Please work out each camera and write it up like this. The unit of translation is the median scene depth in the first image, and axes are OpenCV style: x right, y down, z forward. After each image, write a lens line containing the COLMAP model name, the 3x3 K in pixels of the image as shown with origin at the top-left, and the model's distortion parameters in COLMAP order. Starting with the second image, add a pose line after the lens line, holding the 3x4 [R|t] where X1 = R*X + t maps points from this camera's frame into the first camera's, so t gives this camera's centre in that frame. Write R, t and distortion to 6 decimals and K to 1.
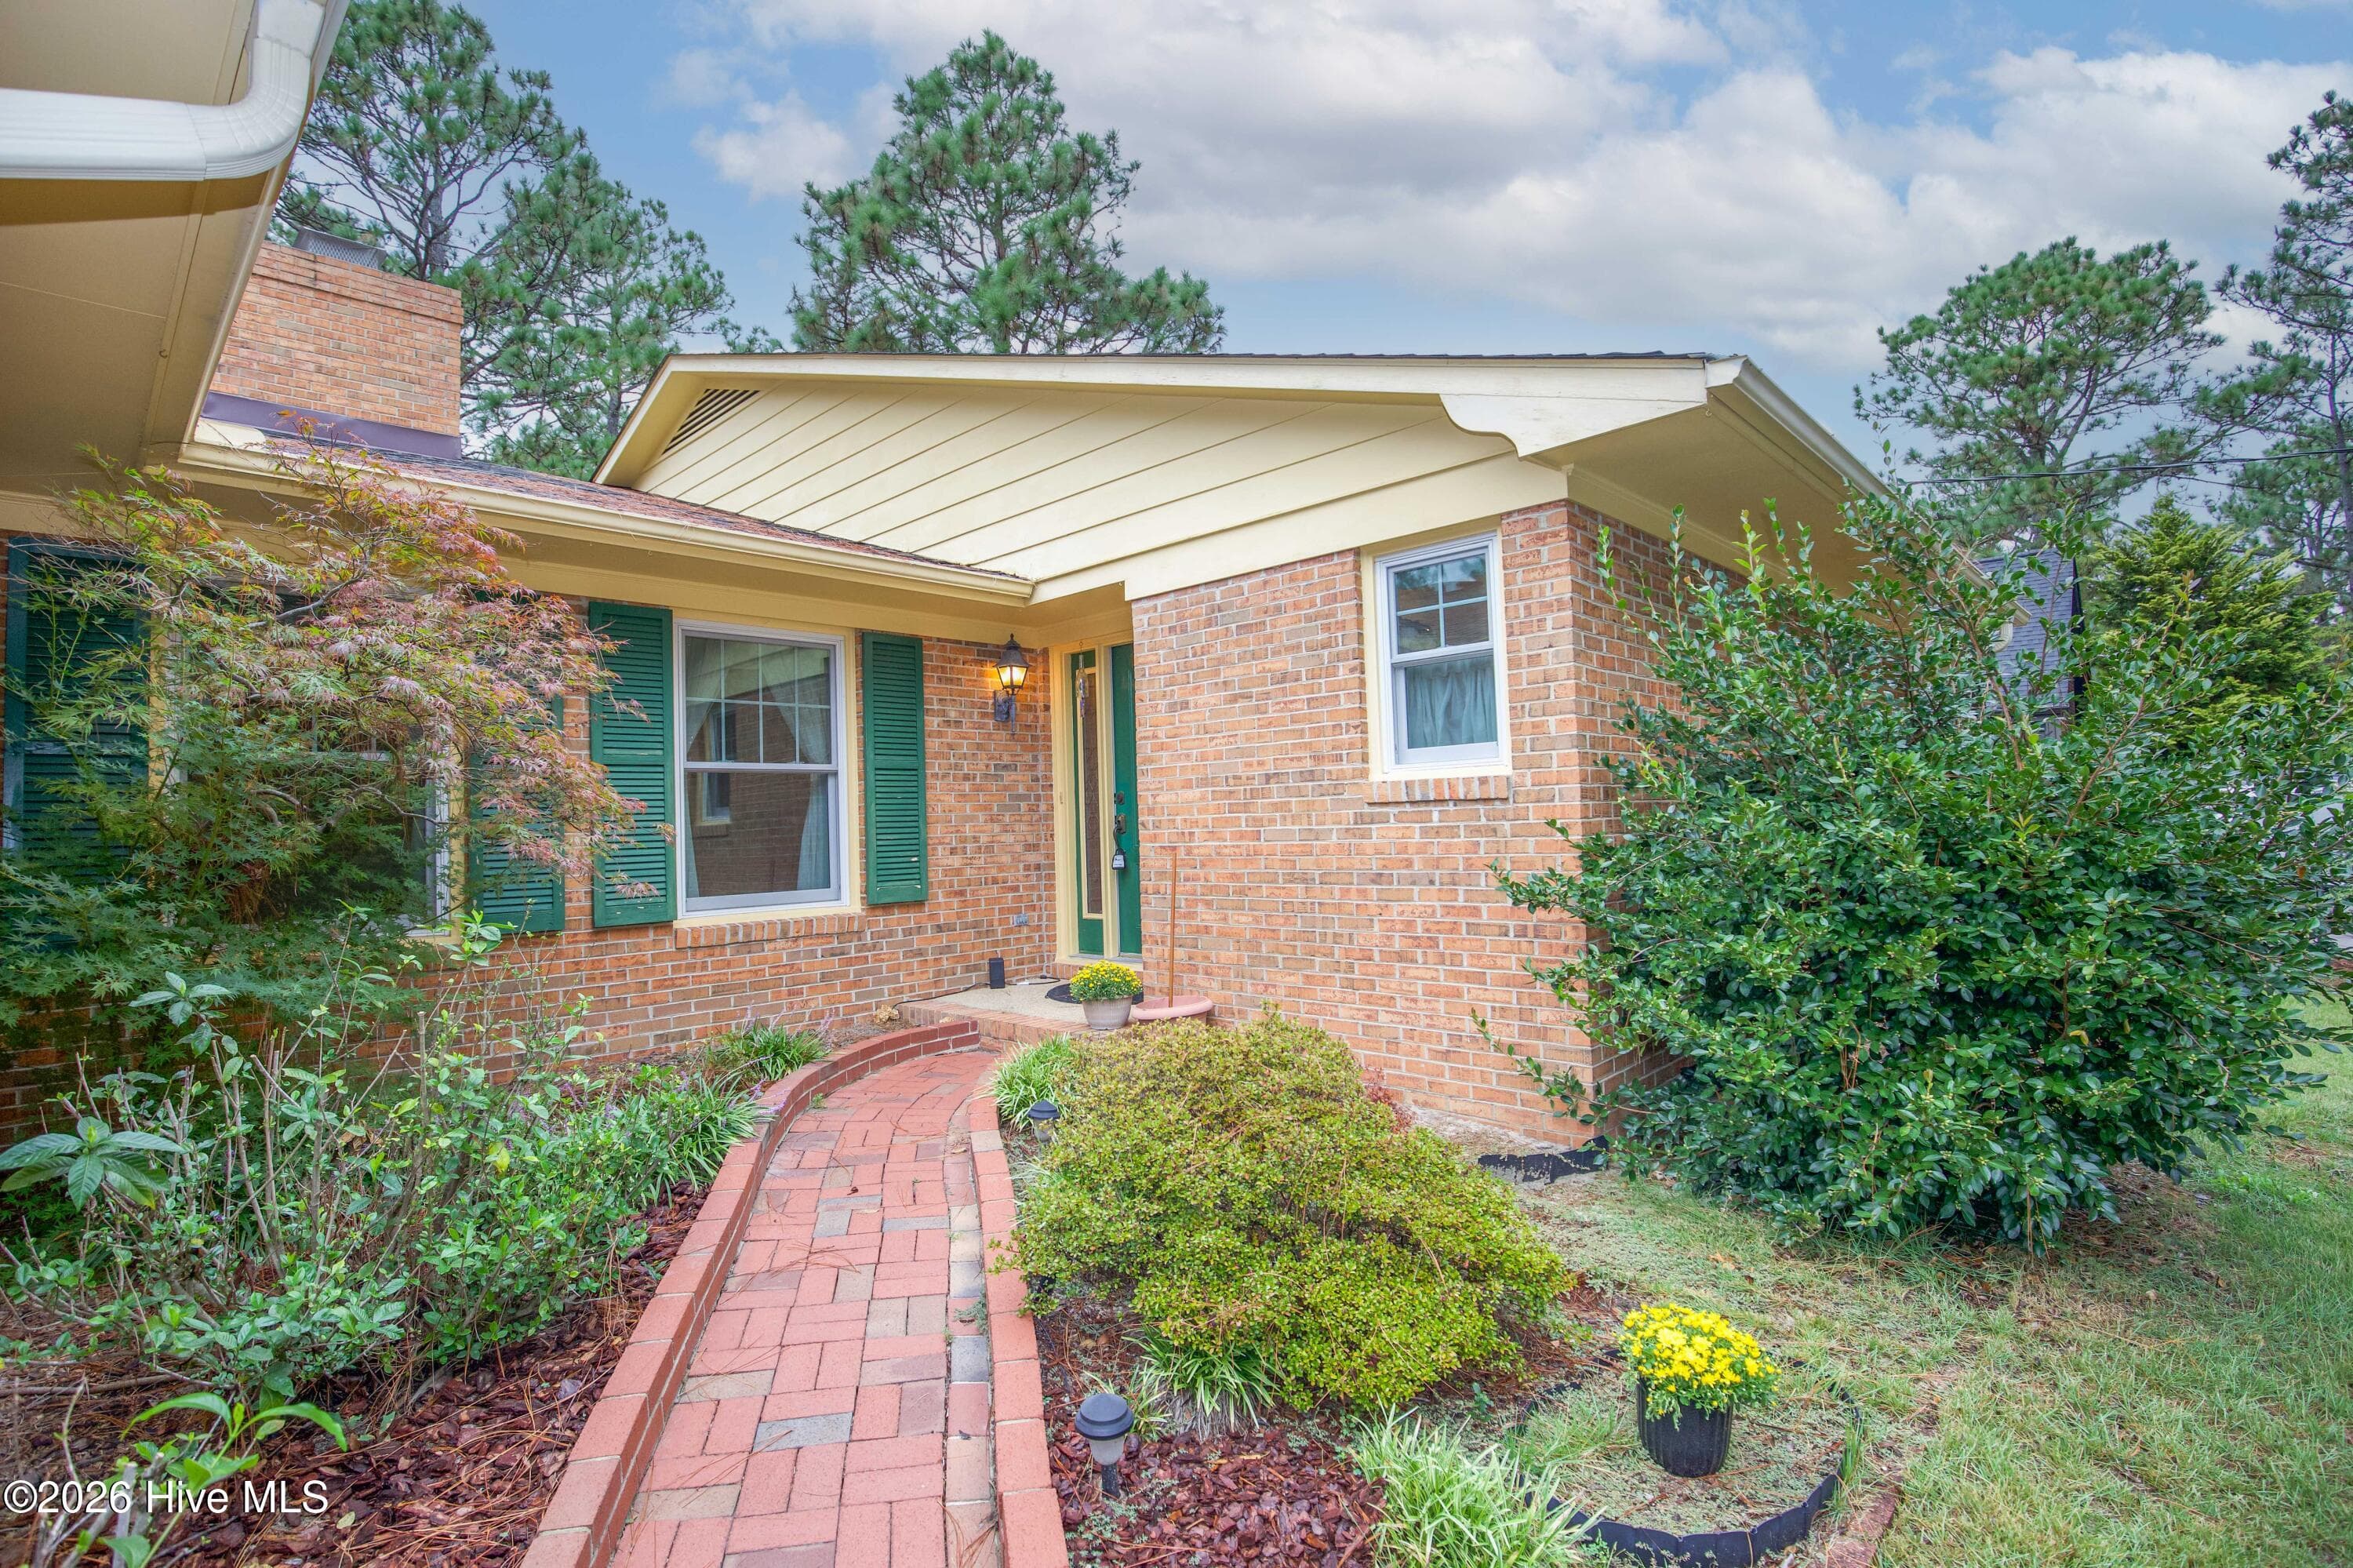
lens RADIAL K [[1084.3, 0, 1130.7], [0, 1084.3, 866.5], [0, 0, 1]] dist [0.002869, 0.000009]
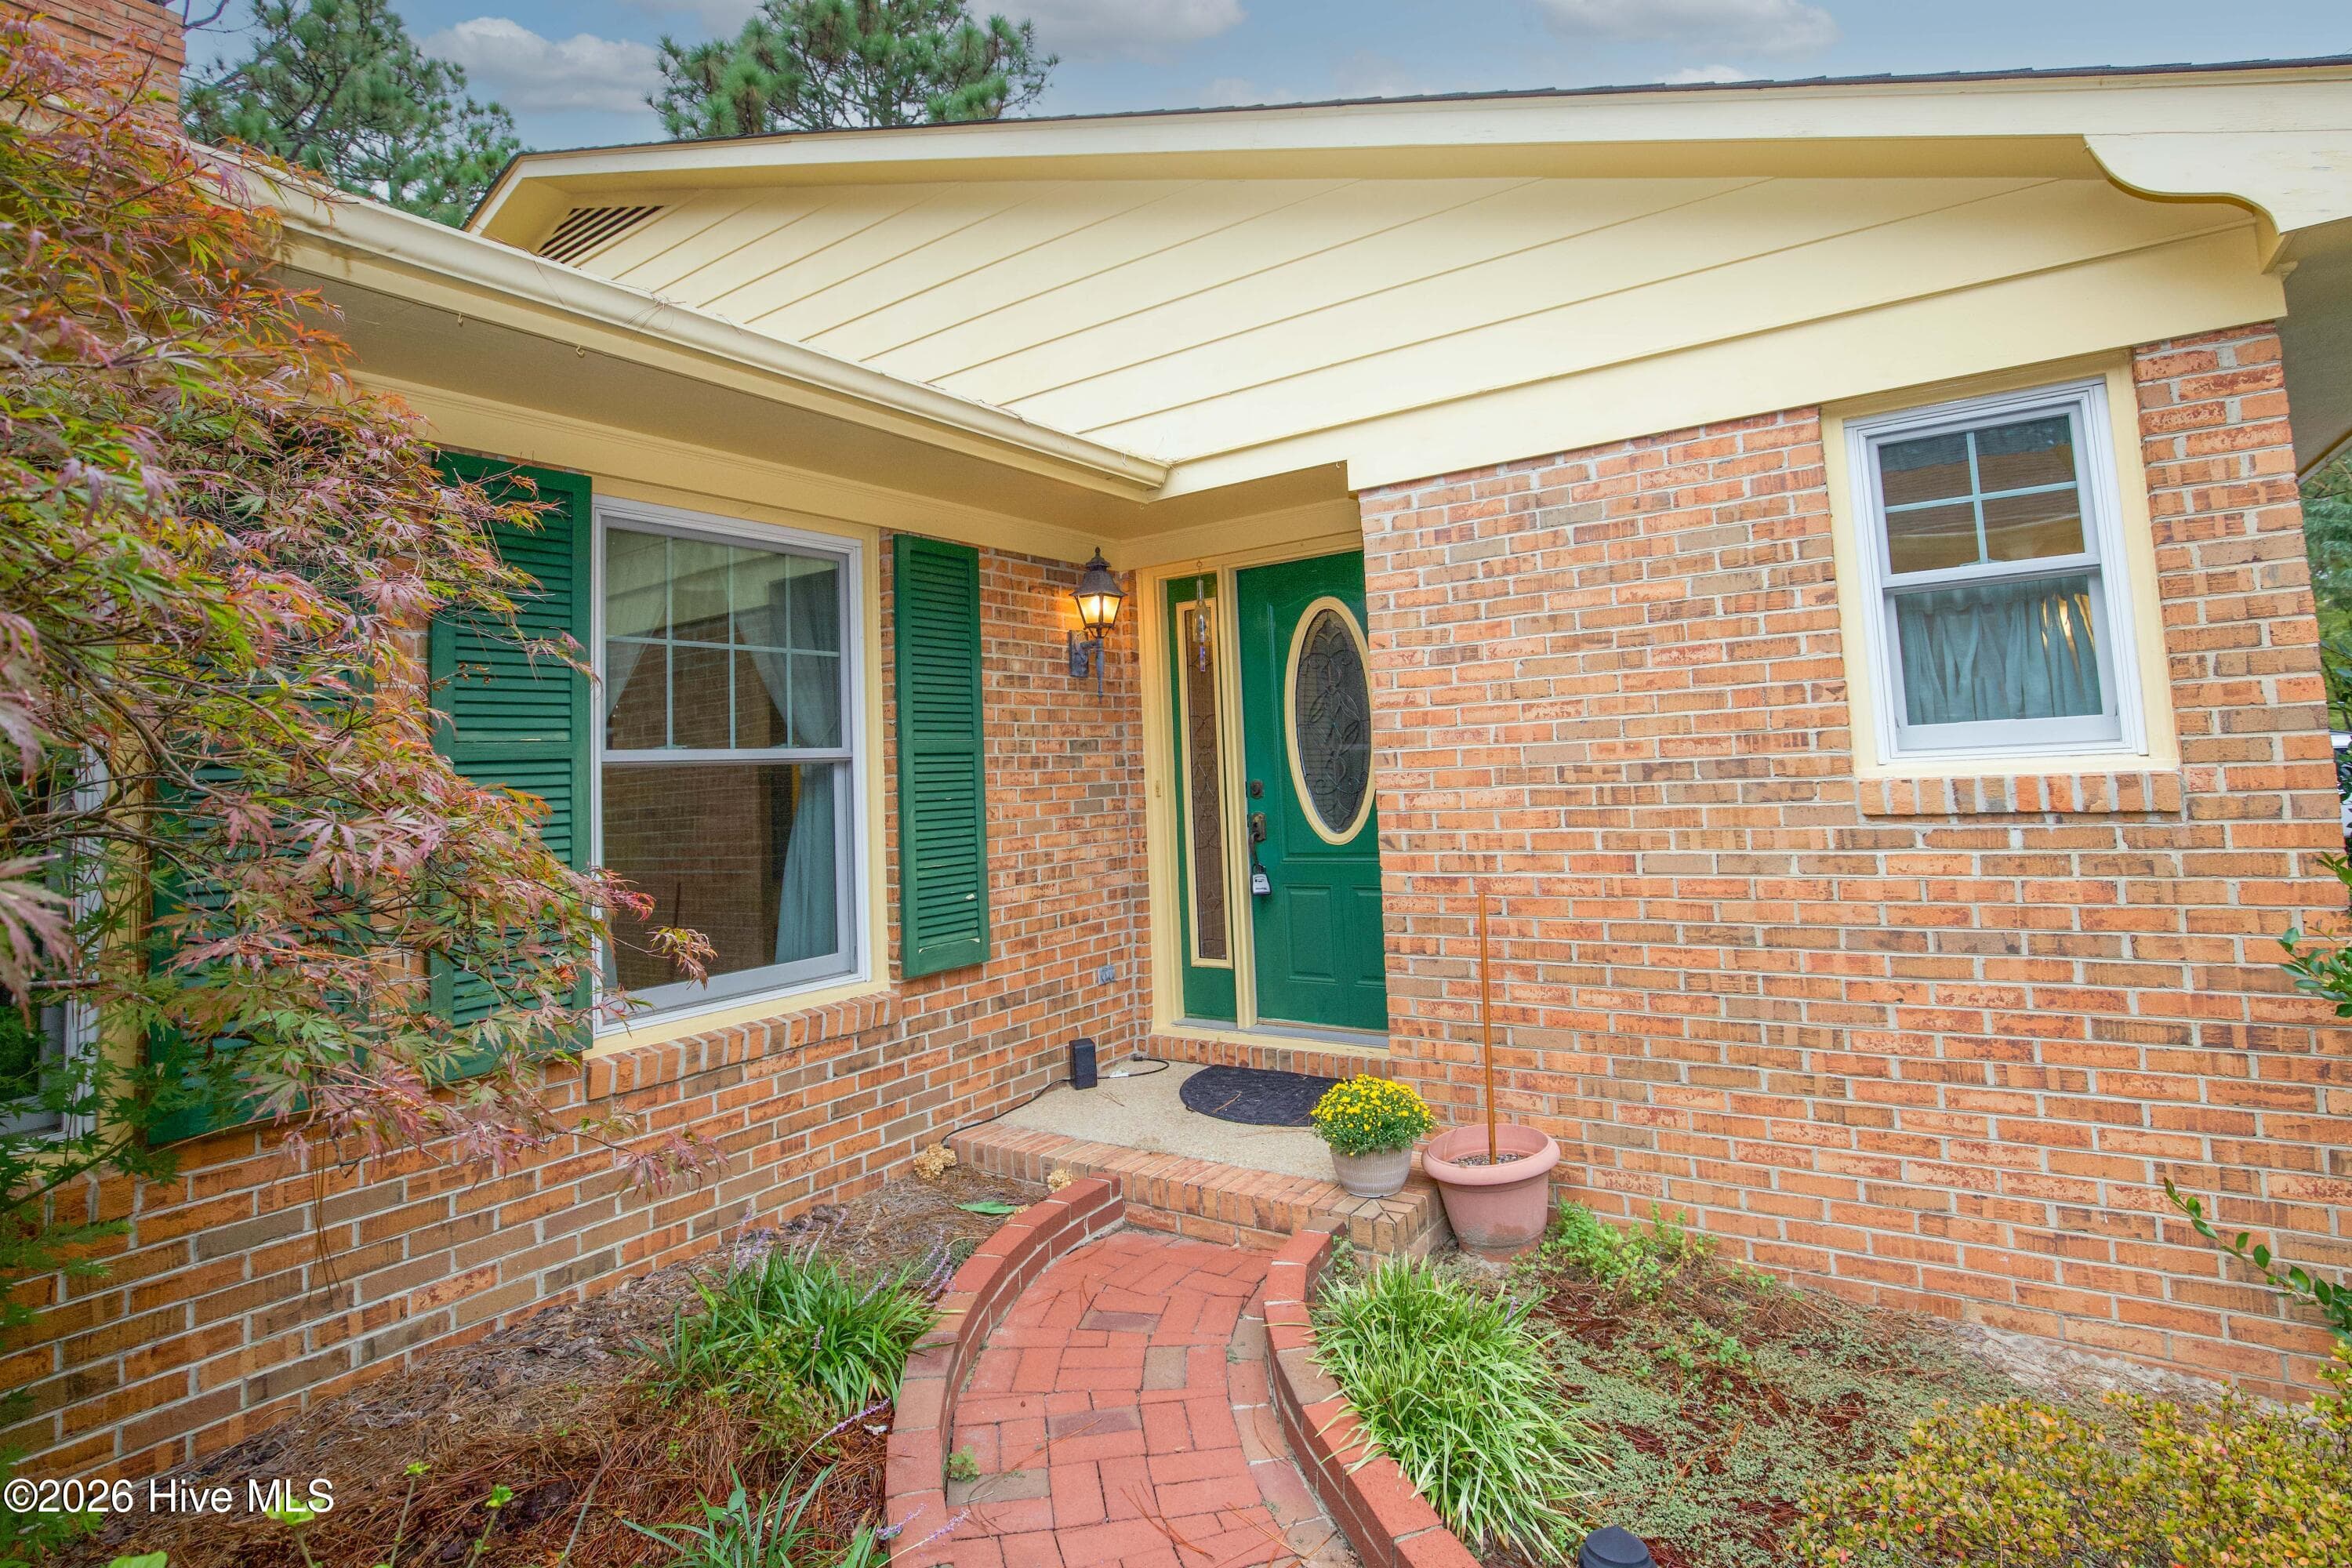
lens RADIAL K [[1112.9, 0, 1180.3], [0, 1112.9, 745.5], [0, 0, 1]] dist [-0.015623, 0.000886]
pose [[0.980648, -0.009473, 0.195548, -0.213420], [0.023166, 0.997426, -0.067858, -0.049115], [-0.194402, 0.071075, 0.978344, 0.357656]]
